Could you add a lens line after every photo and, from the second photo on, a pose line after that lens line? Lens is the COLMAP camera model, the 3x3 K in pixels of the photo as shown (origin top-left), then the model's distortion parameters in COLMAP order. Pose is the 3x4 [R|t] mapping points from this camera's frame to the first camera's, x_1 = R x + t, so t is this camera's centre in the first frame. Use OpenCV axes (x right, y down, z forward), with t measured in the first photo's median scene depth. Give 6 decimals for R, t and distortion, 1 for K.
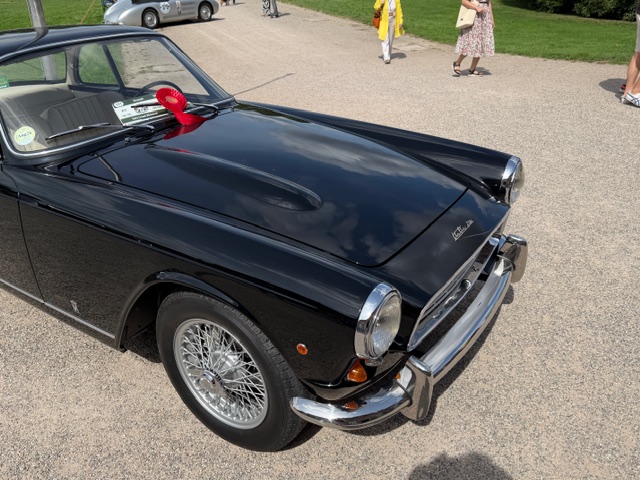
lens RADIAL K [[553.5, 0, 320.0], [0, 553.5, 240.0], [0, 0, 1]] dist [0.012962, -0.015172]
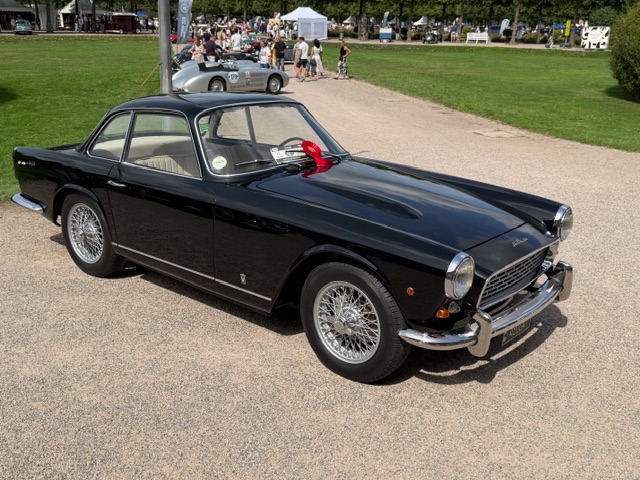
lens RADIAL K [[693.2, 0, 320.0], [0, 693.2, 240.0], [0, 0, 1]] dist [0.151624, -0.381943]
pose [[0.993459, 0.078738, -0.082704, -0.087857], [-0.092062, 0.980762, -0.172134, 0.270004], [0.067559, 0.178621, 0.981596, -0.667222]]
